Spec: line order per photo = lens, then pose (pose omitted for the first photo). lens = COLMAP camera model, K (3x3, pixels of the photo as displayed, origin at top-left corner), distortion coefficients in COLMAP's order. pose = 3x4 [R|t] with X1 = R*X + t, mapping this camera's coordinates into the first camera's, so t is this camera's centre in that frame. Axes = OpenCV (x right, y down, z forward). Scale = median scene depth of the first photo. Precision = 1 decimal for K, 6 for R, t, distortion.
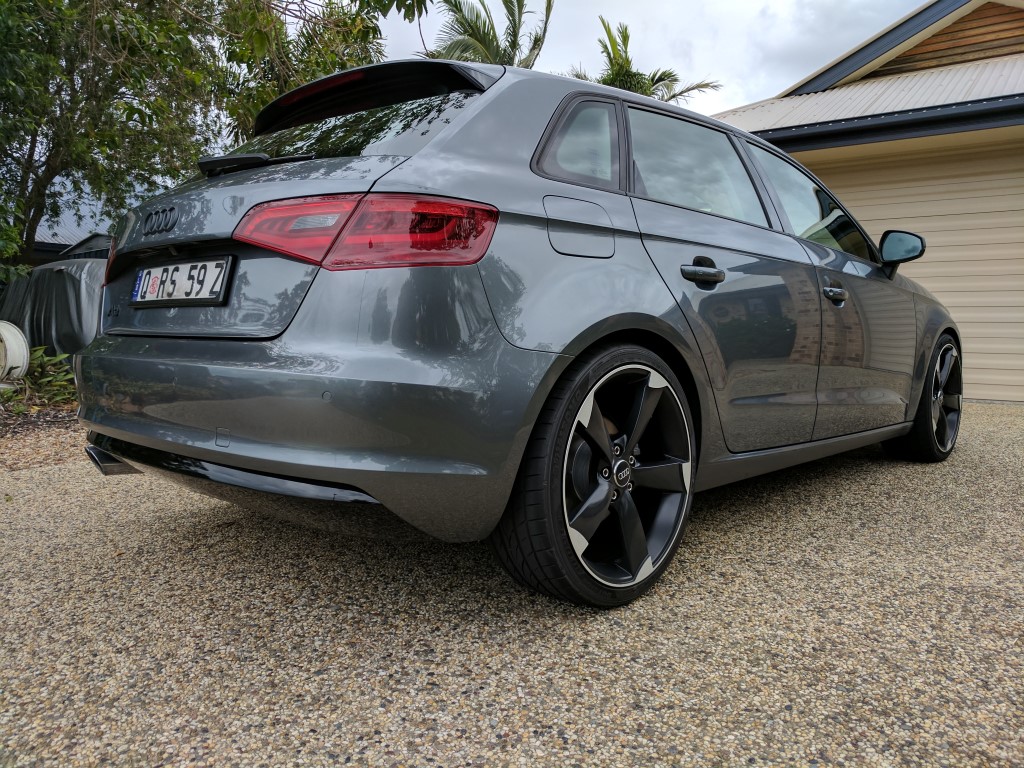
lens RADIAL K [[785.4, 0, 516.2], [0, 785.4, 382.1], [0, 0, 1]] dist [0.001856, 0.009972]
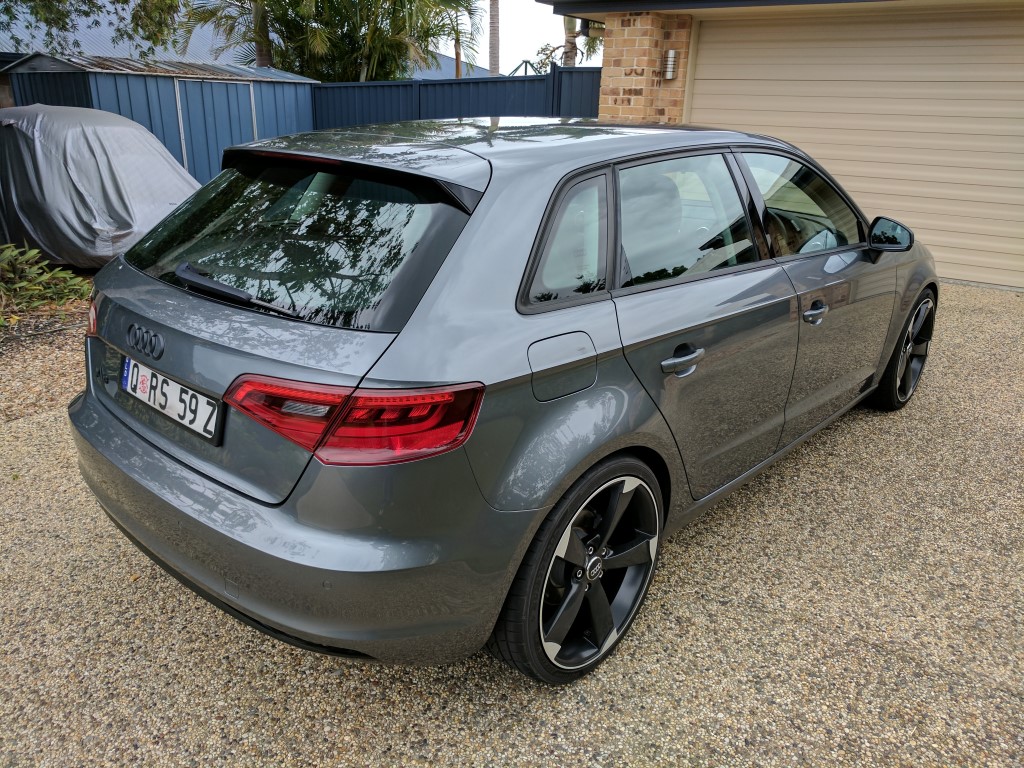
lens RADIAL K [[785.3, 0, 518.8], [0, 785.3, 387.6], [0, 0, 1]] dist [0.004547, 0.009772]
pose [[0.999498, 0.012488, 0.029133, -0.006935], [-0.020263, 0.958516, 0.284319, -0.456174], [-0.024374, -0.284766, 0.958287, 0.014829]]
